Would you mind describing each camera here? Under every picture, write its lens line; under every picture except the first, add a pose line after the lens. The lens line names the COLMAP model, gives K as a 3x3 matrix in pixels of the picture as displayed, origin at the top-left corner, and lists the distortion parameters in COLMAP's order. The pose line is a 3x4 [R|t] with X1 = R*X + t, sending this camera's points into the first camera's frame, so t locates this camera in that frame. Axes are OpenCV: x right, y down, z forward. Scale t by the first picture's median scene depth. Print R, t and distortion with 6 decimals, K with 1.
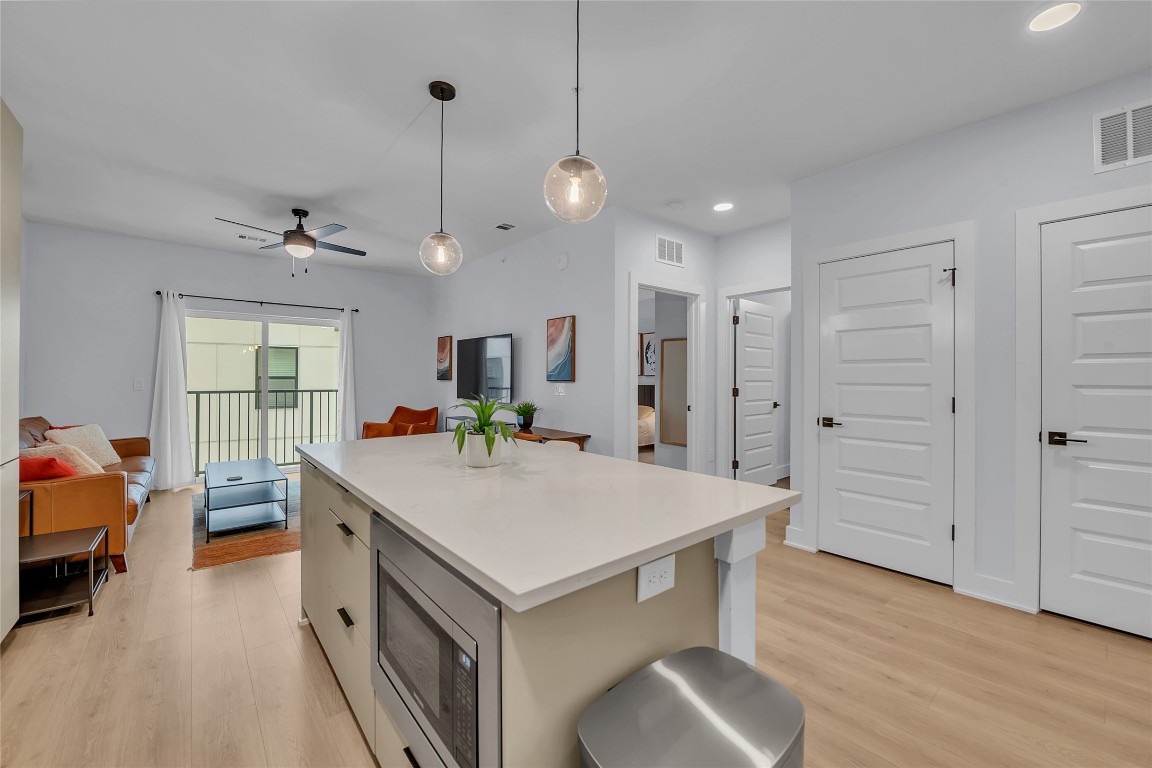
lens RADIAL K [[452.2, 0, 577.6], [0, 452.2, 377.0], [0, 0, 1]] dist [-0.006359, -0.003004]
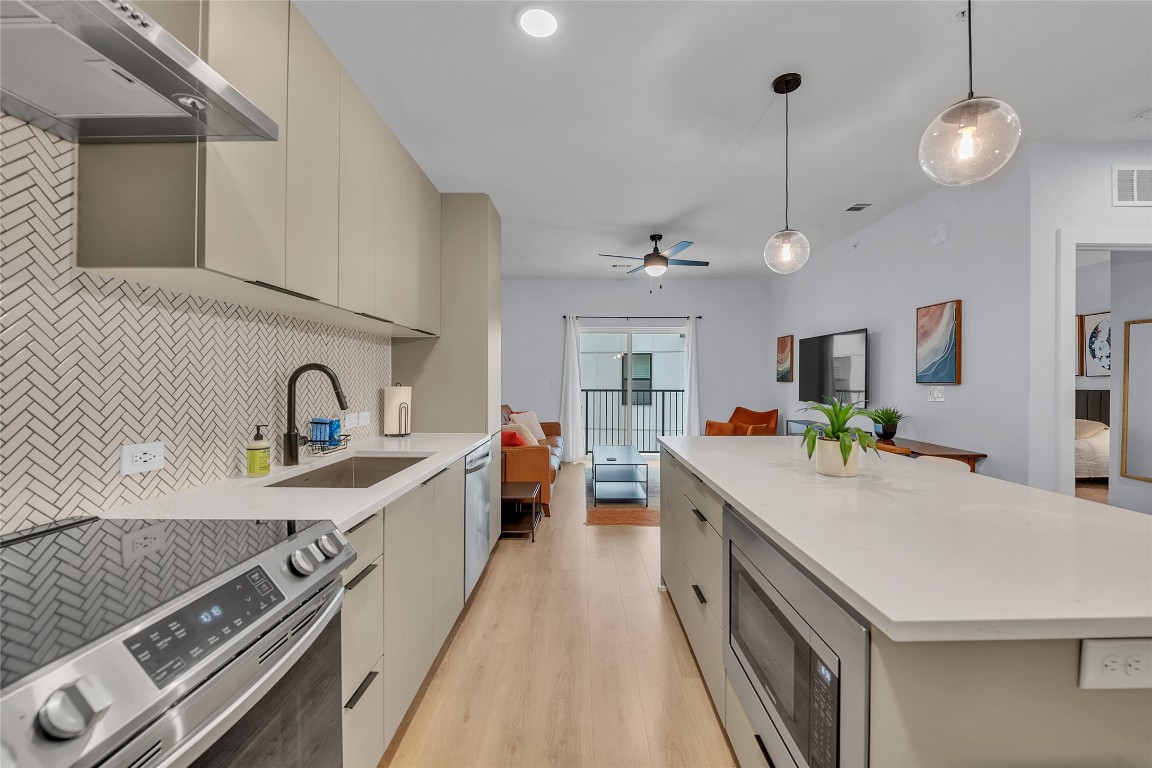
lens RADIAL K [[452.2, 0, 587.6], [0, 452.2, 381.0], [0, 0, 1]] dist [-0.006359, -0.003004]
pose [[0.769500, 0.002224, -0.638643, -0.006380], [0.001599, 0.999984, 0.005410, -0.000148], [0.638645, -0.005184, 0.769484, -0.014570]]
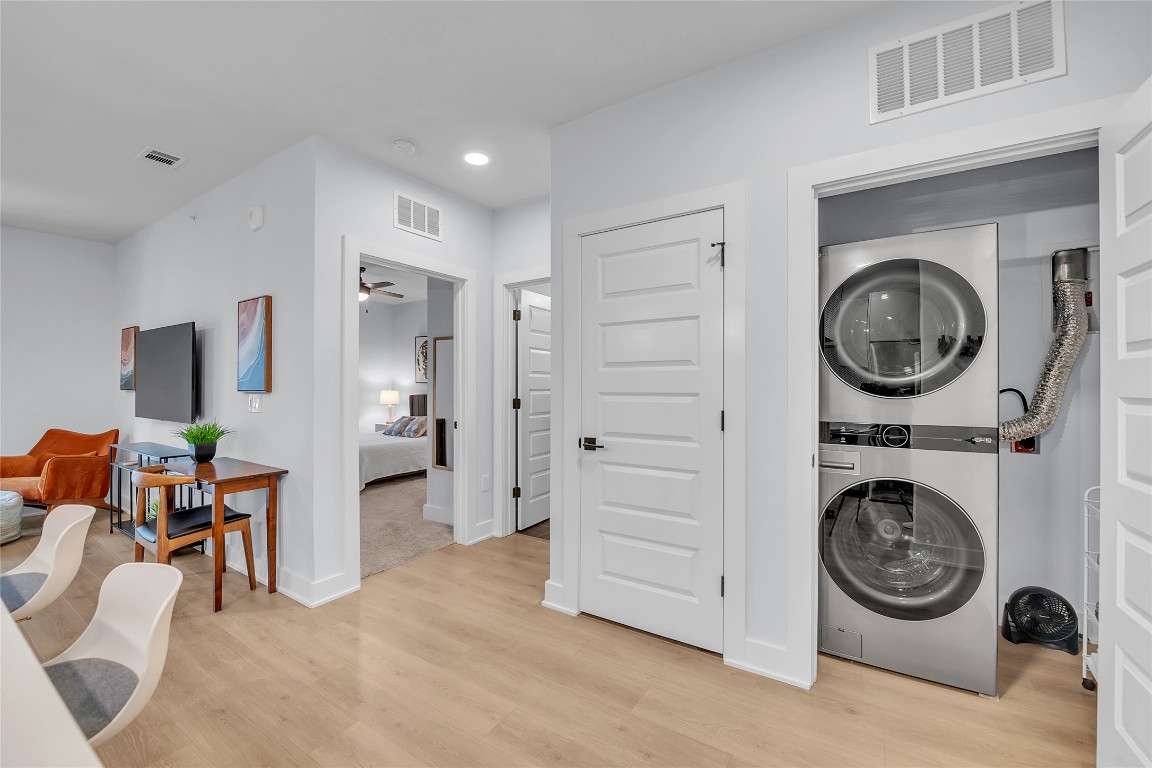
lens RADIAL K [[452.2, 0, 571.1], [0, 452.2, 386.7], [0, 0, 1]] dist [-0.006359, -0.003004]
pose [[0.958529, -0.003168, 0.284979, 0.277895], [0.002109, 0.999990, 0.004022, 0.000359], [-0.284989, -0.003254, 0.958525, 0.251346]]
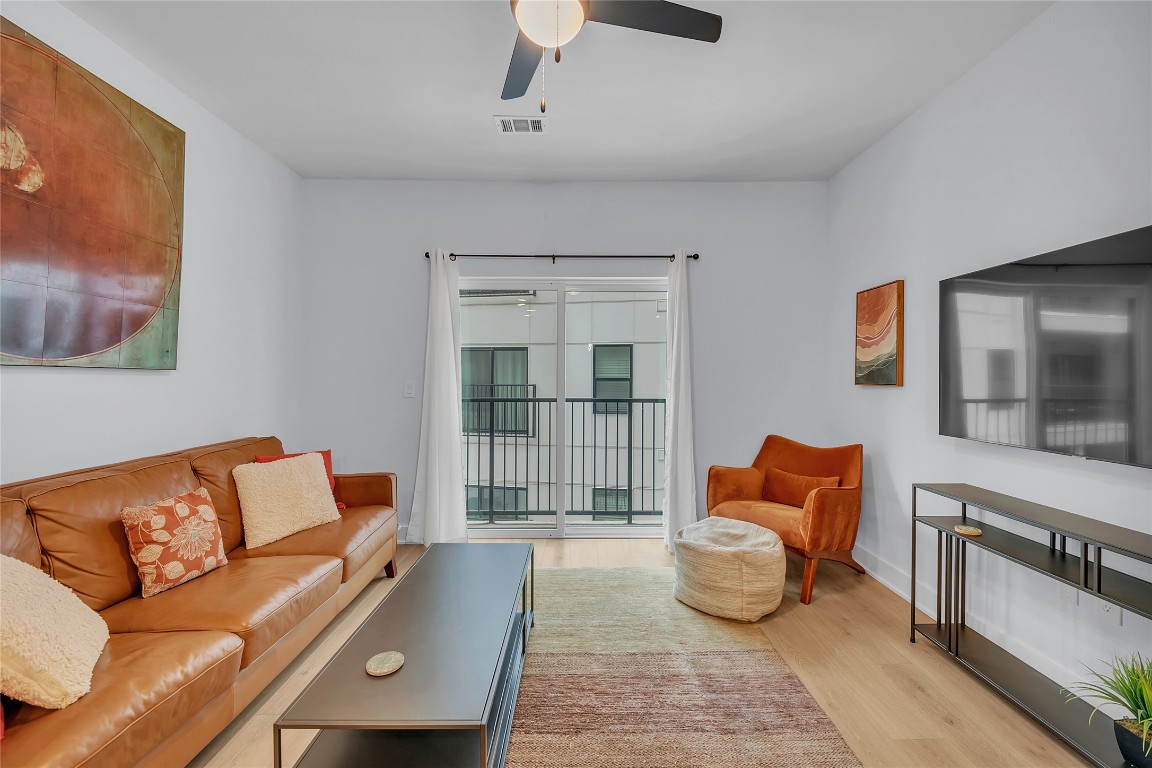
lens RADIAL K [[452.2, 0, 594.9], [0, 452.2, 387.3], [0, 0, 1]] dist [-0.006359, -0.003004]
pose [[0.782259, 0.010834, -0.622860, -0.413537], [0.000374, 0.999840, 0.017861, 0.002562], [0.622954, -0.014205, 0.782130, 0.841925]]
